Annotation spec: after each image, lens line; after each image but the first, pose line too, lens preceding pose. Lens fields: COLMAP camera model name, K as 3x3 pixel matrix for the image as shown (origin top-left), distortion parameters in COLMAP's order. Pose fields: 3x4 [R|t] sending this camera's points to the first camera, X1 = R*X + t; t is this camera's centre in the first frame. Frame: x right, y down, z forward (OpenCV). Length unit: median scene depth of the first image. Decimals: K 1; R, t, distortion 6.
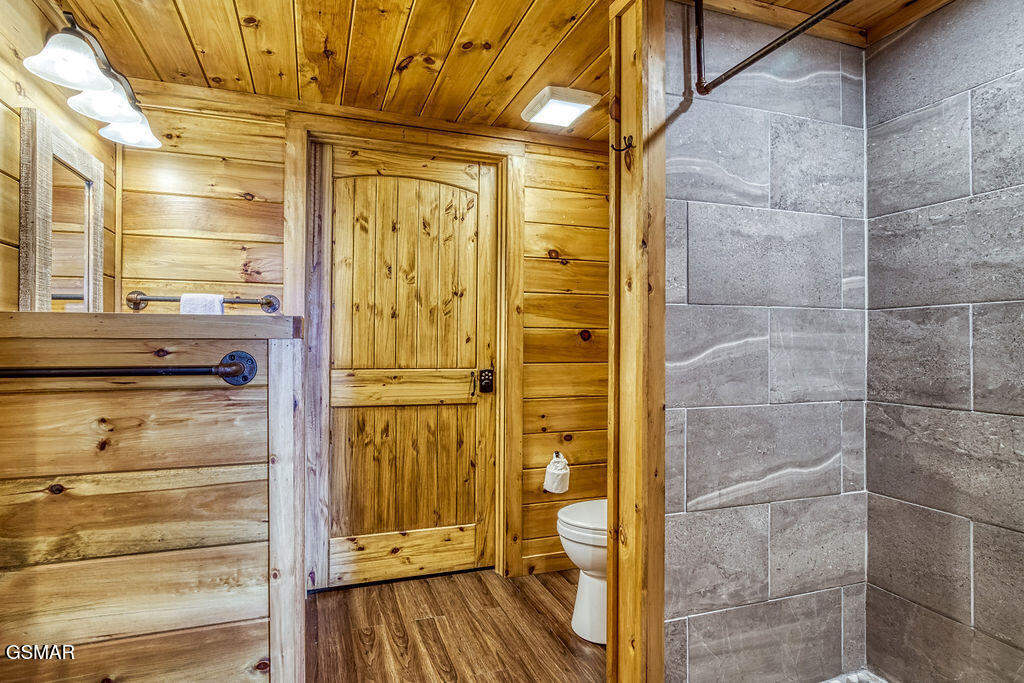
lens RADIAL K [[498.6, 0, 505.5], [0, 498.6, 337.9], [0, 0, 1]] dist [-0.003979, -0.000361]
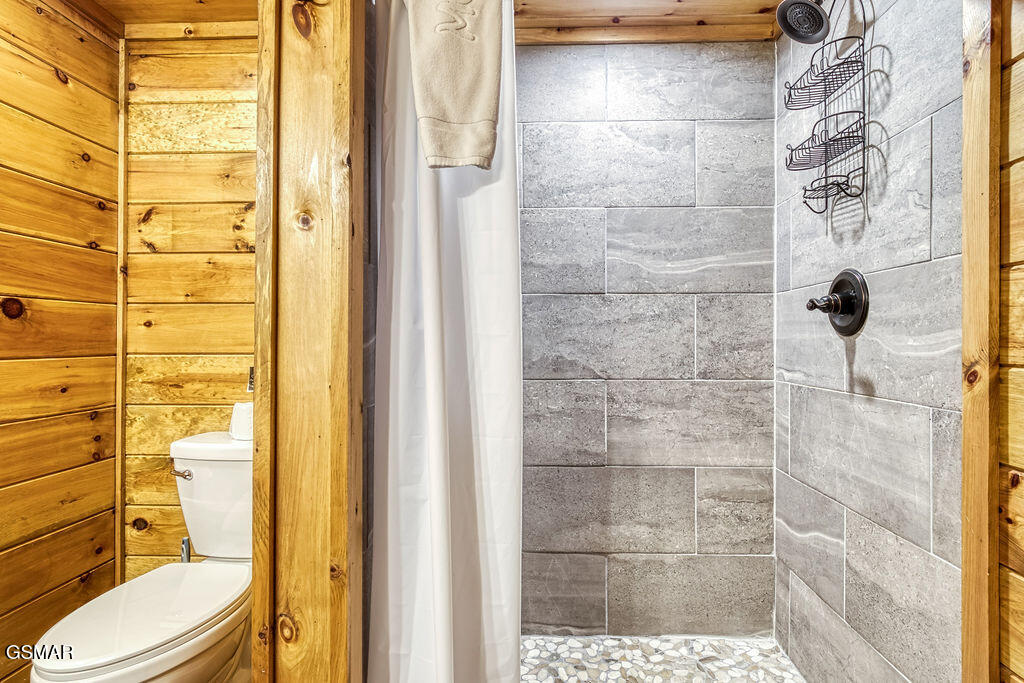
lens RADIAL K [[498.6, 0, 505.5], [0, 498.6, 337.9], [0, 0, 1]] dist [-0.003979, -0.000361]
pose [[0.383707, -0.001106, 0.923454, -0.227495], [-0.009216, 0.999945, 0.005027, 0.033555], [-0.923409, -0.010440, 0.383676, 0.521511]]
